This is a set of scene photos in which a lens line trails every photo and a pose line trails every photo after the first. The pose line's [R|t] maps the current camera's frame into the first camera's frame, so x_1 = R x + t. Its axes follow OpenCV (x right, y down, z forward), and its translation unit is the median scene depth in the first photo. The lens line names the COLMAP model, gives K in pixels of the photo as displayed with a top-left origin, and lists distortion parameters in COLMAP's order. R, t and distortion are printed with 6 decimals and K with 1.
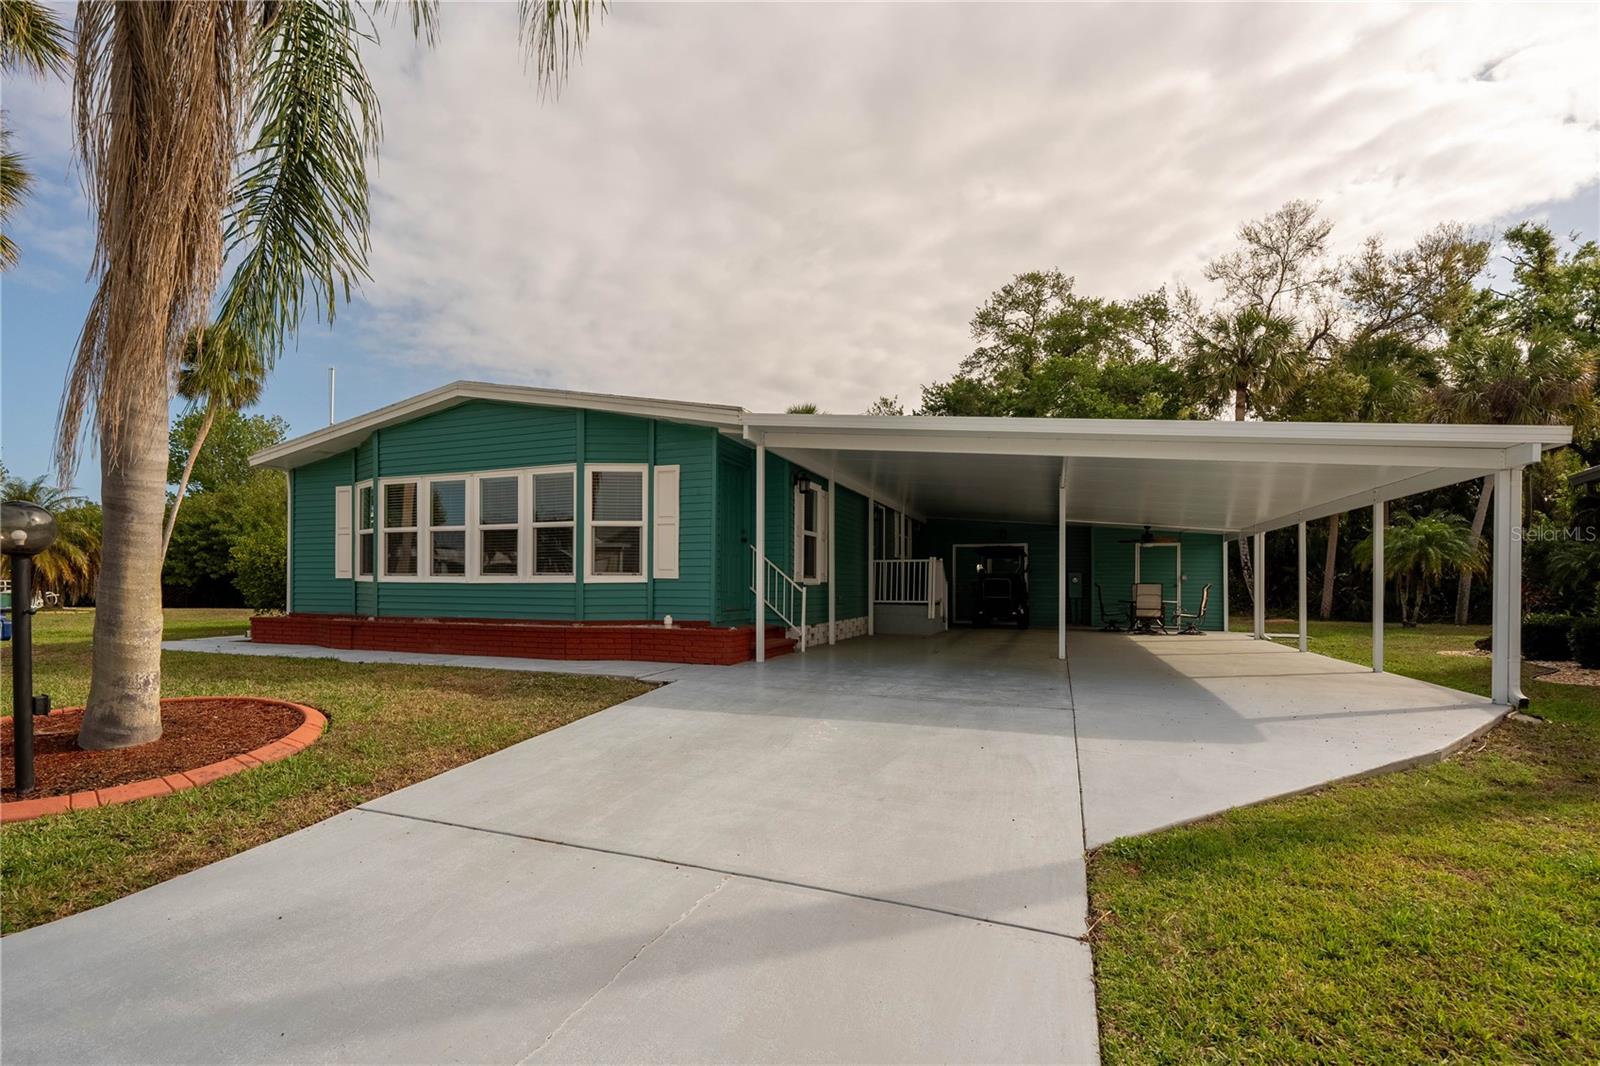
lens RADIAL K [[731.8, 0, 746.4], [0, 731.8, 589.4], [0, 0, 1]] dist [-0.001976, 0.002669]
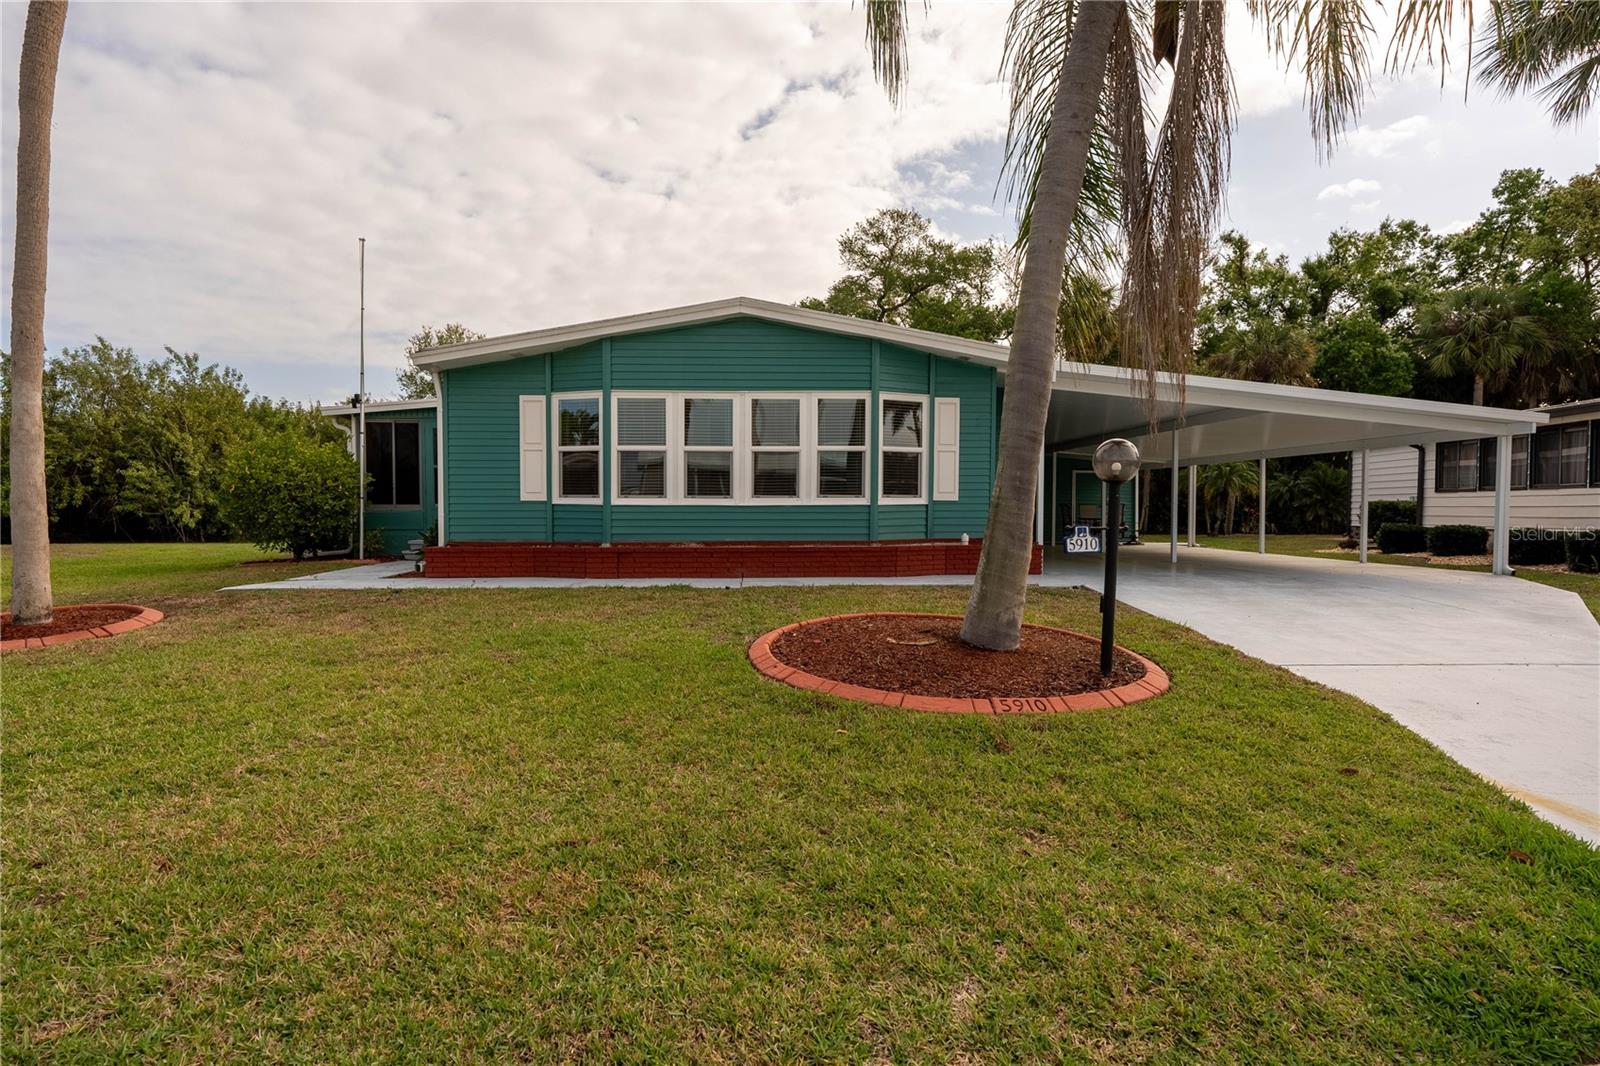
lens RADIAL K [[799.2, 0, 795.3], [0, 799.2, 529.9], [0, 0, 1]] dist [0.001826, -0.000982]
pose [[0.912945, -0.016335, 0.407756, -0.703488], [0.007166, 0.999686, 0.024005, -0.001202], [-0.408020, -0.018993, 0.912775, -0.004689]]
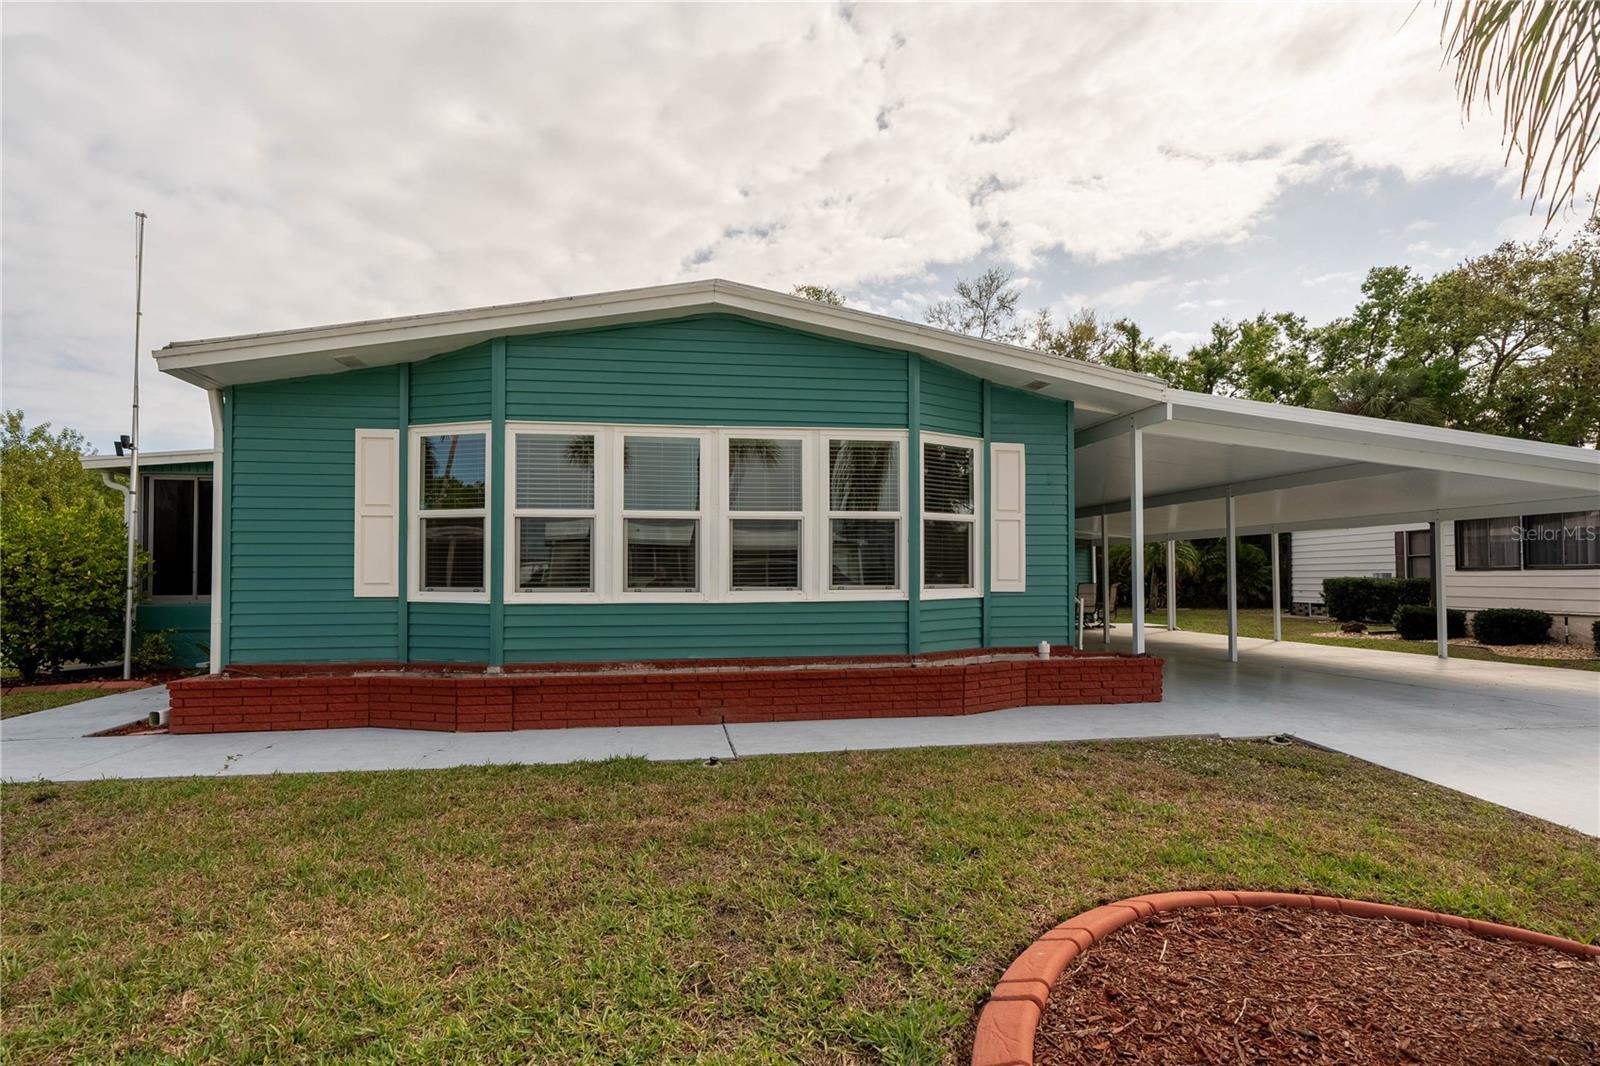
lens RADIAL K [[731.8, 0, 770.4], [0, 731.8, 565.8], [0, 0, 1]] dist [-0.001976, 0.002669]
pose [[0.865607, -0.000236, 0.500724, -0.610935], [0.012211, 0.999712, -0.020638, -0.025473], [-0.500575, 0.023979, 0.865361, 0.407650]]
